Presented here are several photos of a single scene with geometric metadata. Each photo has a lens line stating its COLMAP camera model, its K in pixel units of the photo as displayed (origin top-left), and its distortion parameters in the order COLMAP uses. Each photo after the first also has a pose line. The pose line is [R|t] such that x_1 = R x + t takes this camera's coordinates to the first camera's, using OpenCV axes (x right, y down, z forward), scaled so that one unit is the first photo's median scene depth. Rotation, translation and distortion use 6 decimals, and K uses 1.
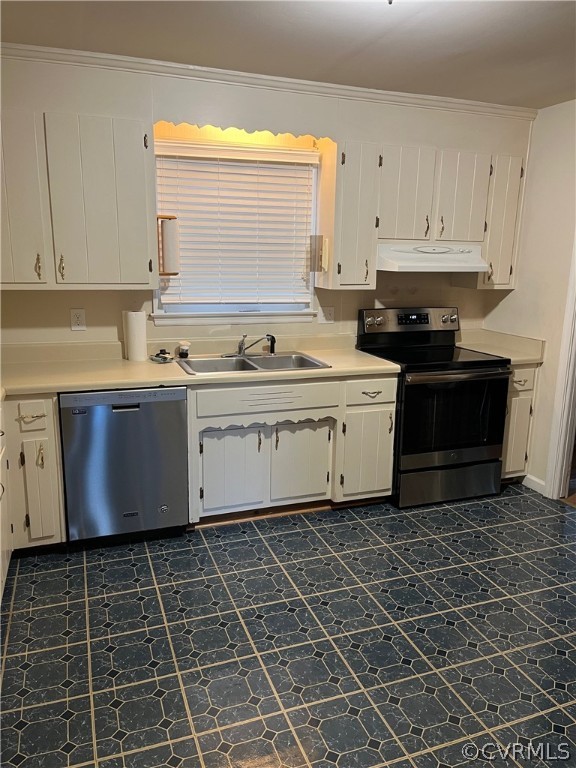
lens RADIAL K [[578.0, 0, 292.7], [0, 578.0, 386.8], [0, 0, 1]] dist [0.052965, -0.052086]
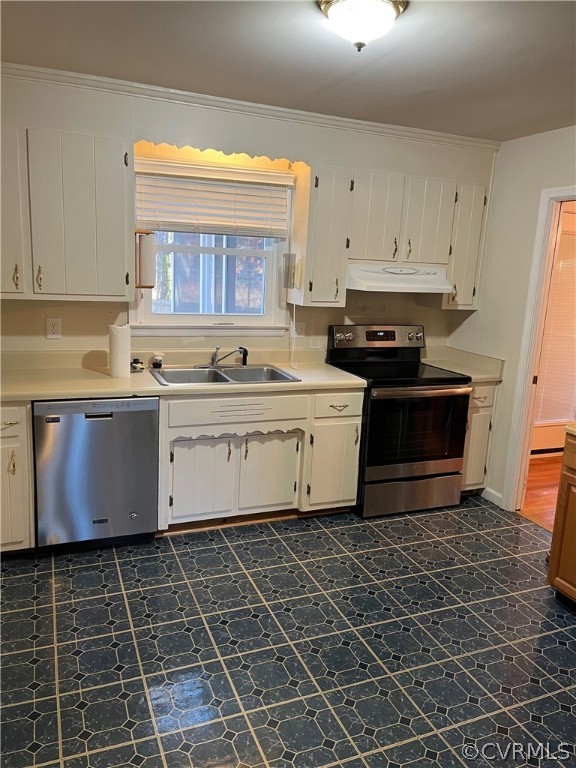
lens RADIAL K [[578.0, 0, 292.2], [0, 578.0, 382.1], [0, 0, 1]] dist [0.052965, -0.052086]
pose [[0.998751, 0.024441, 0.043583, 0.006955], [-0.023616, 0.999534, -0.019334, -0.012107], [-0.044035, 0.018281, 0.998863, -0.039075]]
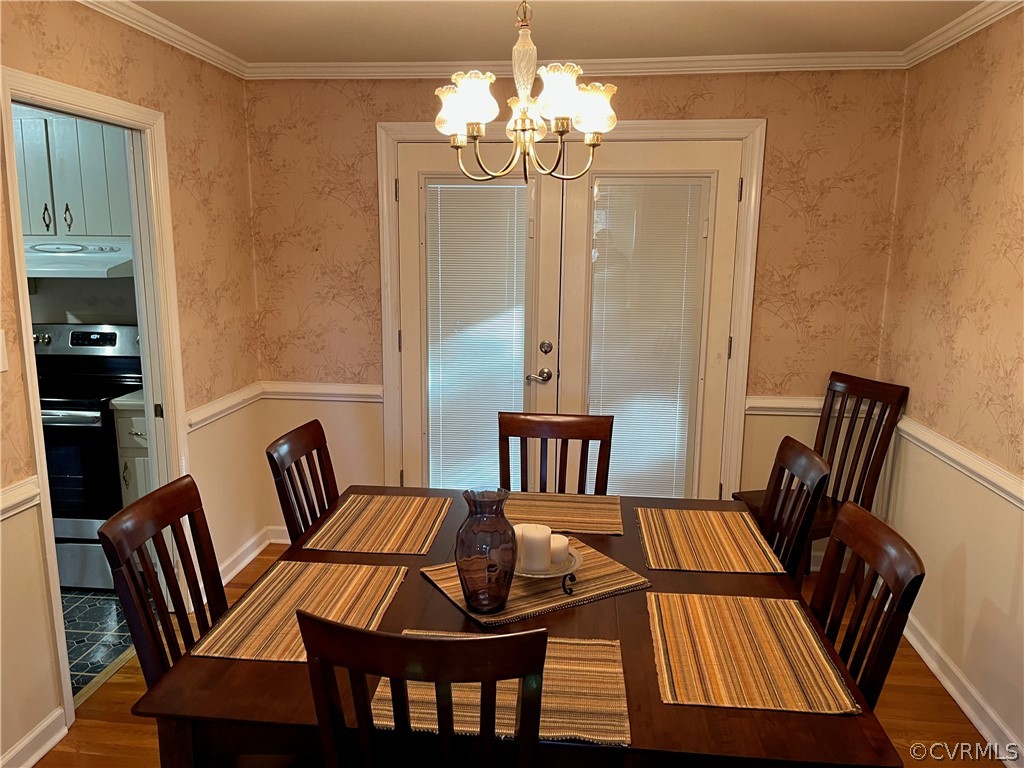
lens RADIAL K [[770.7, 0, 510.2], [0, 770.7, 385.2], [0, 0, 1]] dist [0.052965, -0.052086]
pose [[0.898315, 0.066211, -0.434335, 1.429173], [-0.086030, 0.995950, -0.026107, -0.098340], [0.430847, 0.060818, 0.900373, 0.420186]]
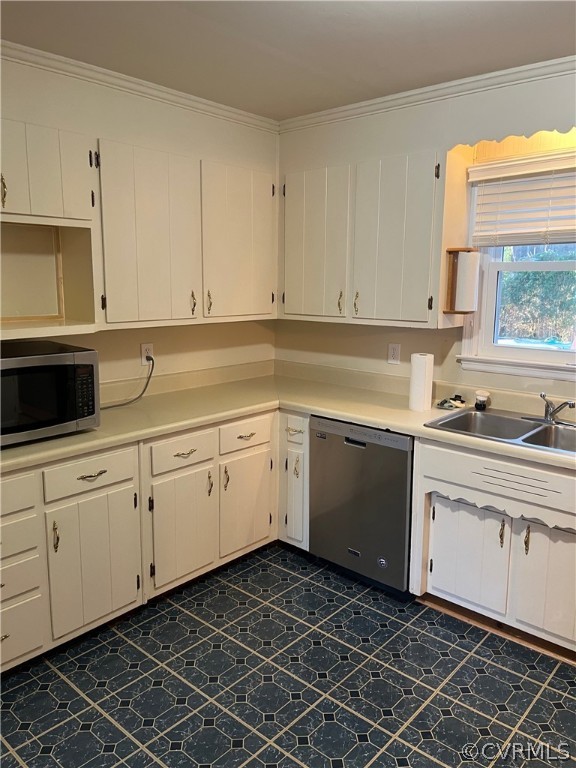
lens RADIAL K [[578.0, 0, 290.9], [0, 578.0, 380.0], [0, 0, 1]] dist [0.052965, -0.052086]
pose [[0.475399, 0.138460, -0.868807, 0.475595], [-0.196032, 0.979382, 0.048816, -0.091102], [0.857652, 0.147107, 0.492739, 0.378292]]
